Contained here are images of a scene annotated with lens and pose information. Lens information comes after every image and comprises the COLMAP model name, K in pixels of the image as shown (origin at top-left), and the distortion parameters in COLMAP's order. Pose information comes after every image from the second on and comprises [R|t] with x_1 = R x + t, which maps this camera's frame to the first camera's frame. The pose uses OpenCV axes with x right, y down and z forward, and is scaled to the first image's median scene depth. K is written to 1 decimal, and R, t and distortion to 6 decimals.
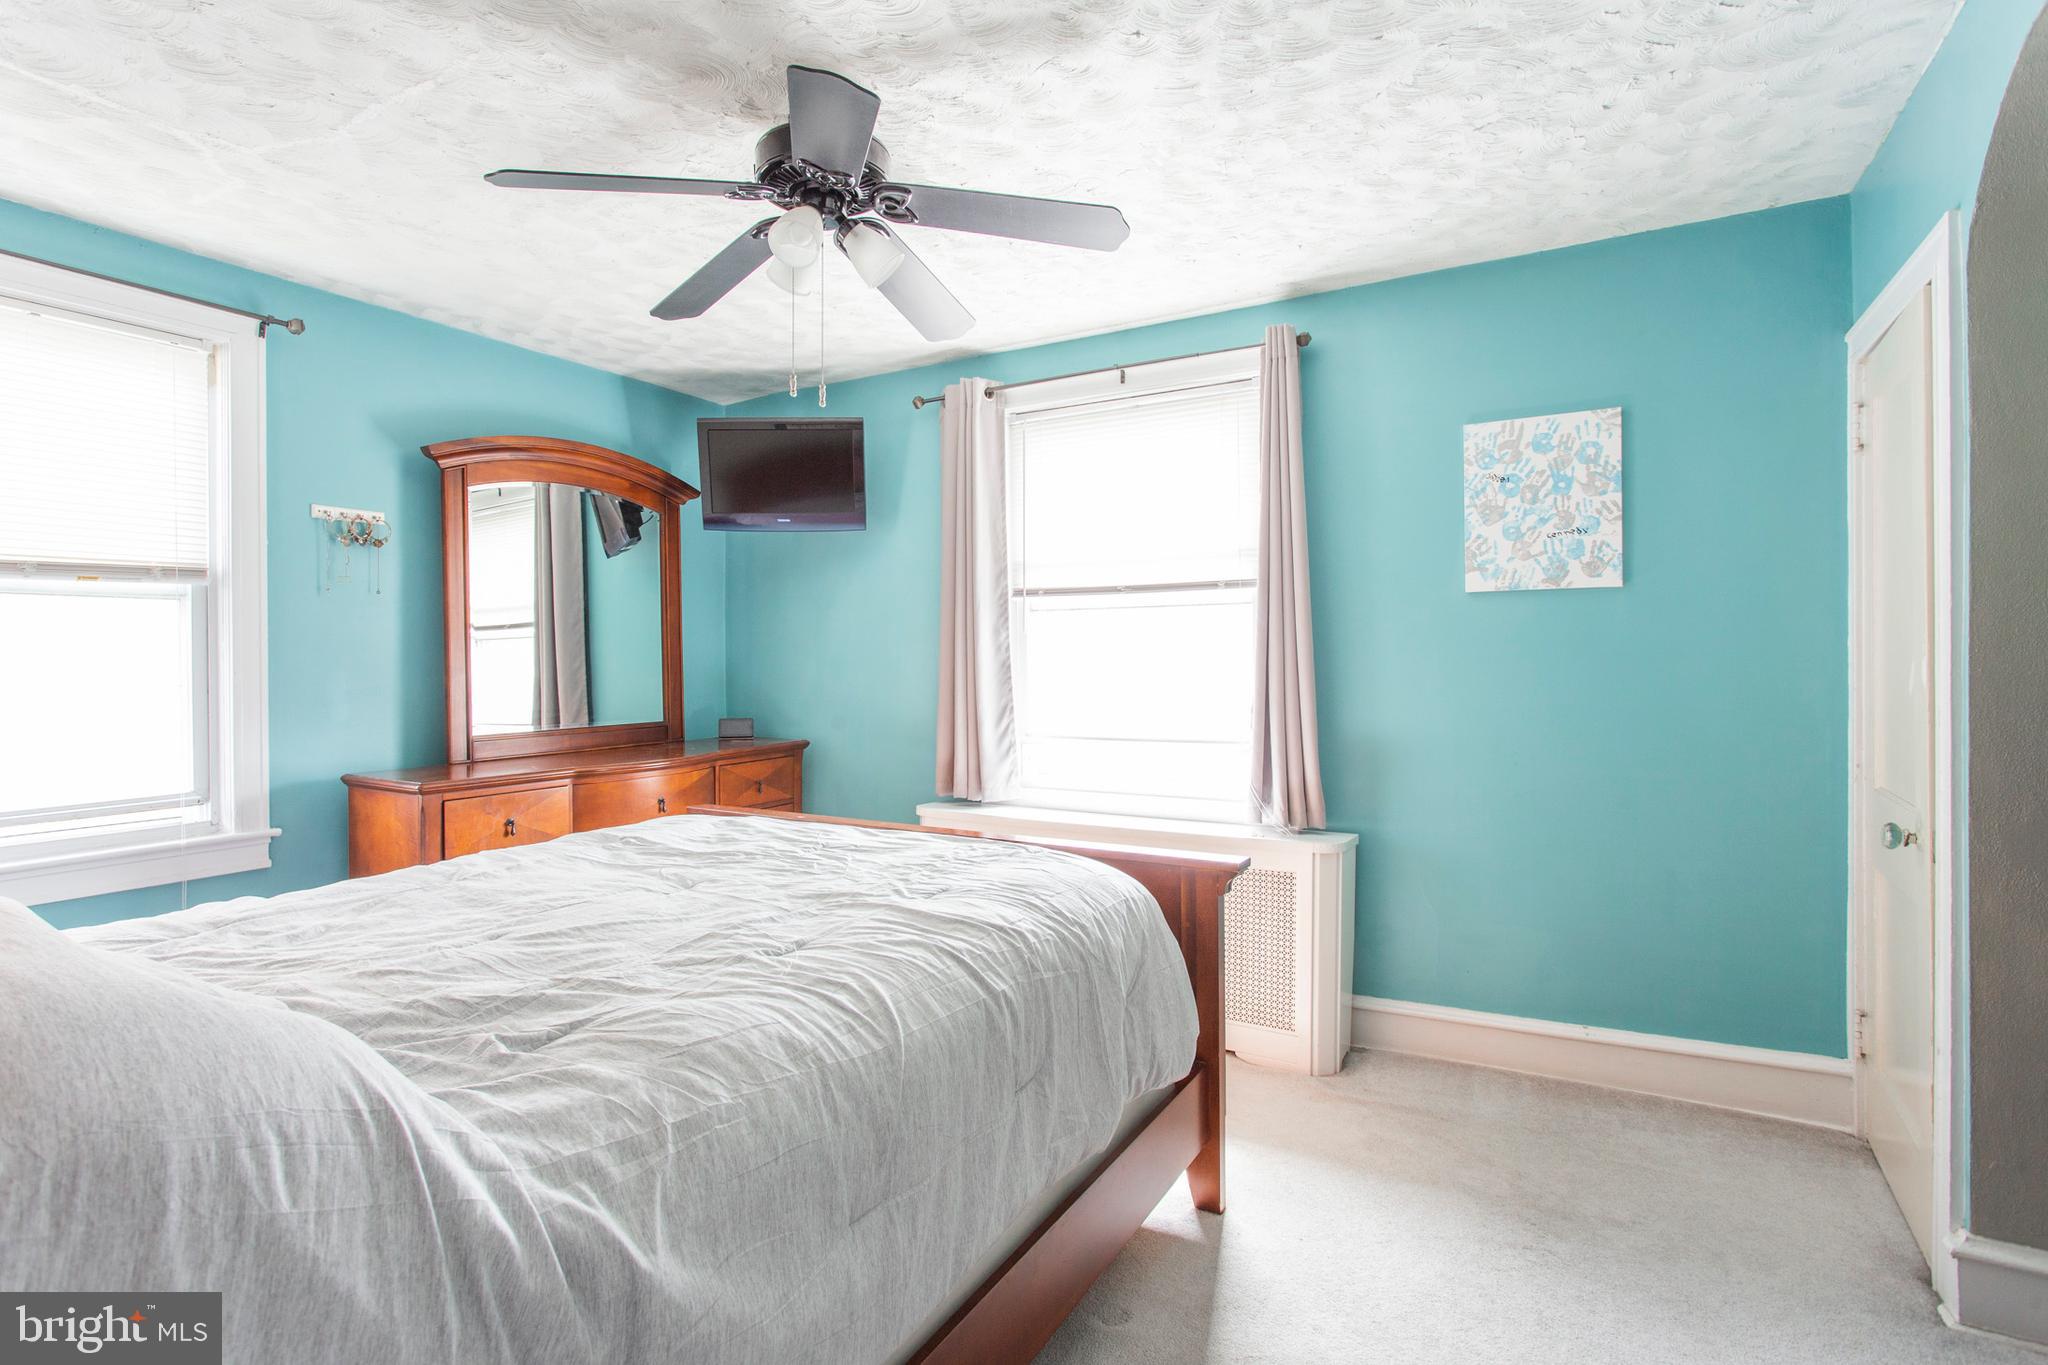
lens RADIAL K [[985.9, 0, 1023.8], [0, 985.9, 666.2], [0, 0, 1]] dist [-0.007500, 0.004657]
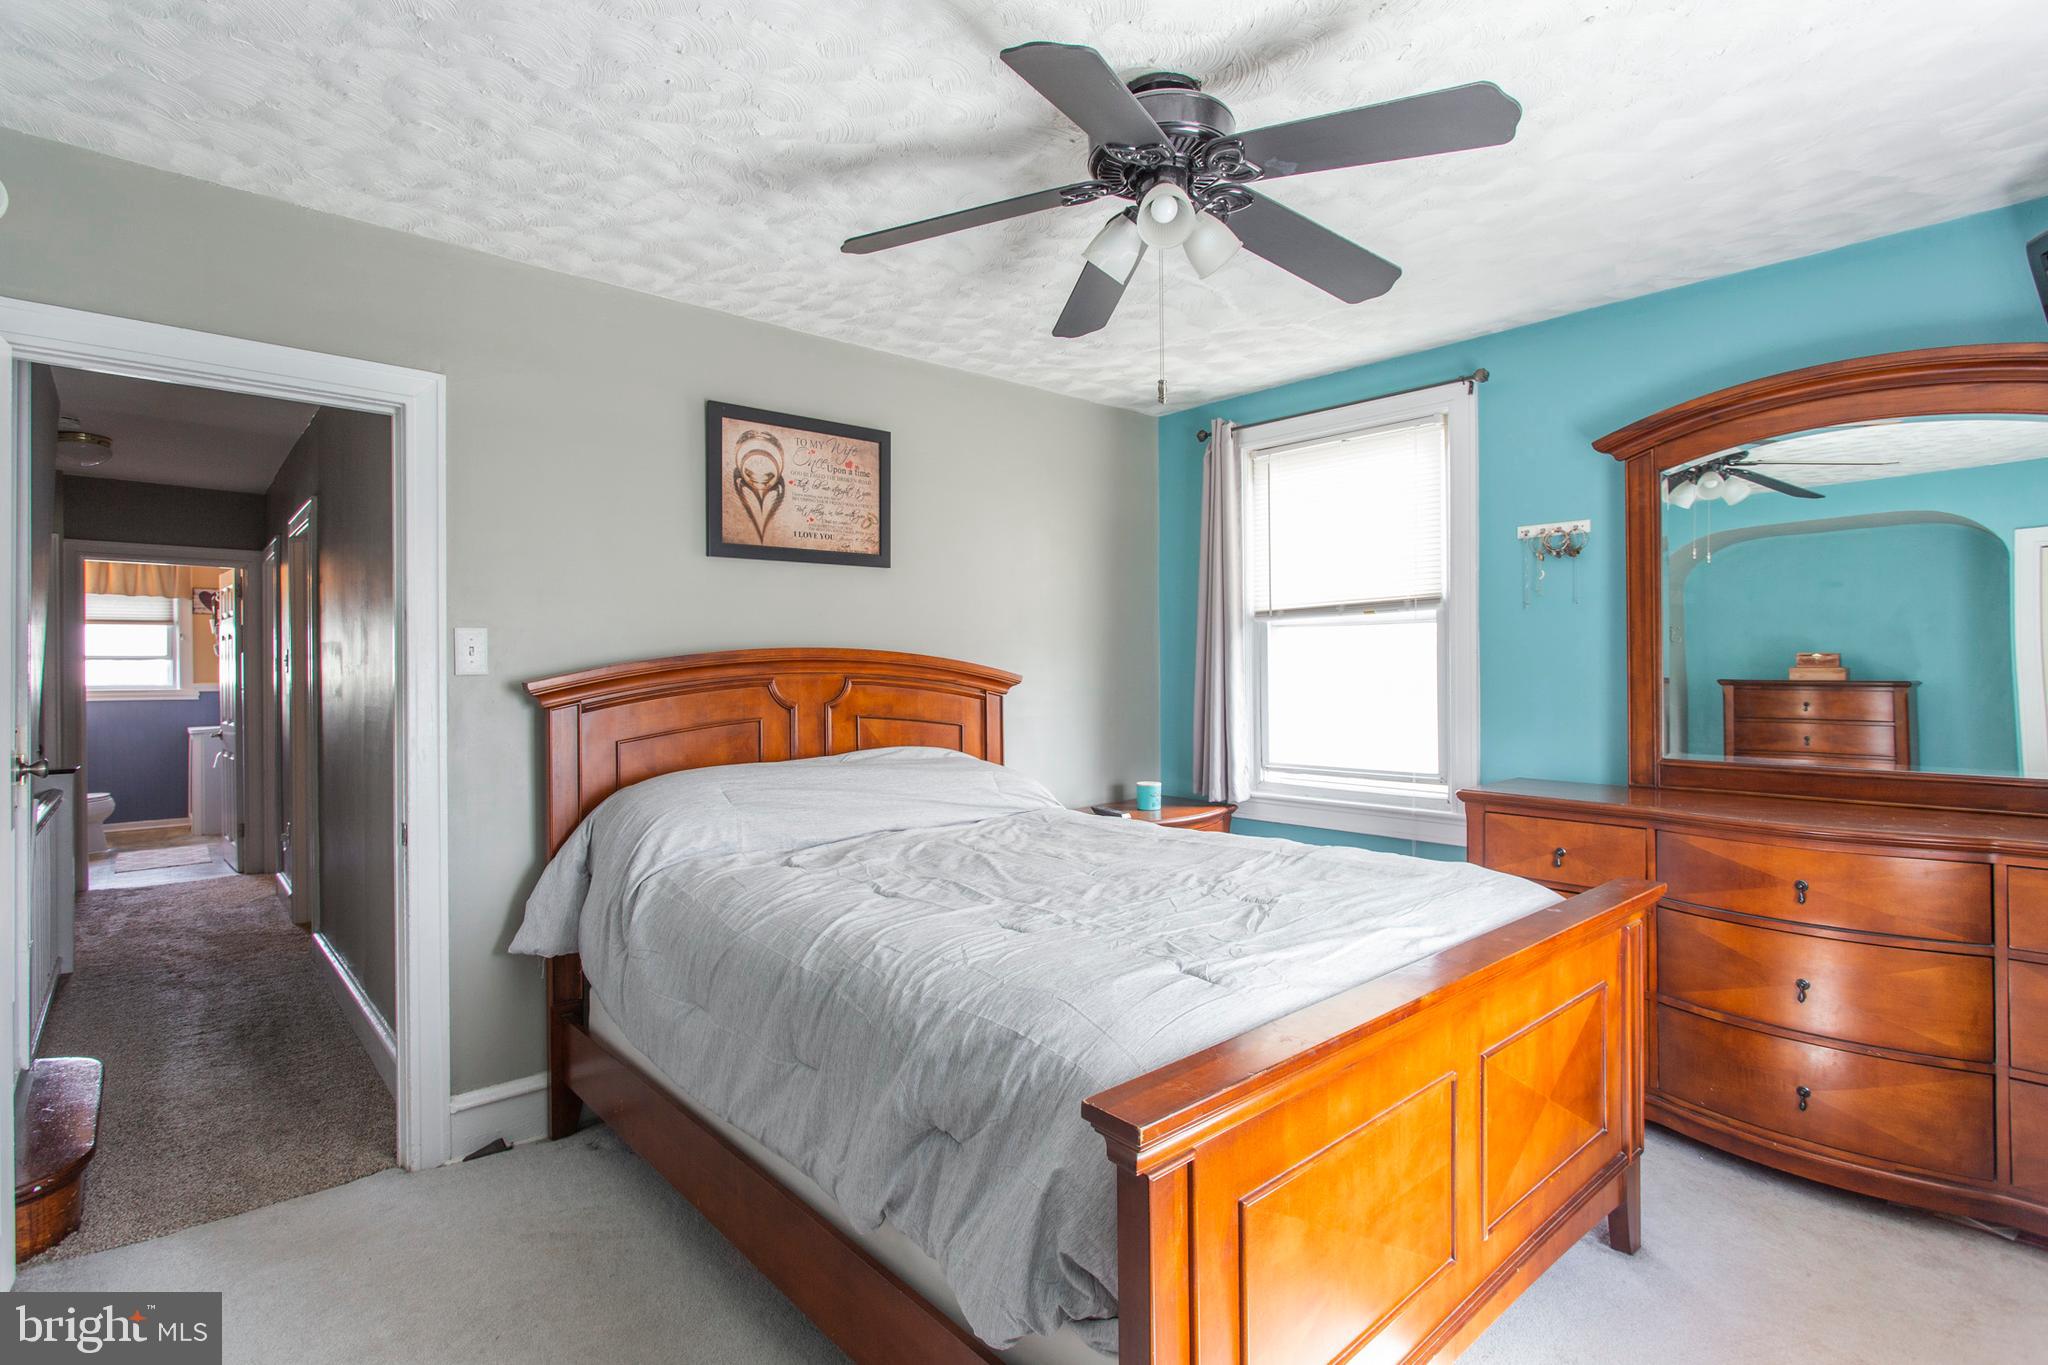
lens RADIAL K [[985.9, 0, 1017.2], [0, 985.9, 667.6], [0, 0, 1]] dist [-0.007500, 0.004657]
pose [[-0.300739, 0.008468, -0.953669, 0.483477], [-0.002399, 0.999951, 0.009635, -0.018120], [0.953703, 0.005185, -0.300704, 0.796928]]
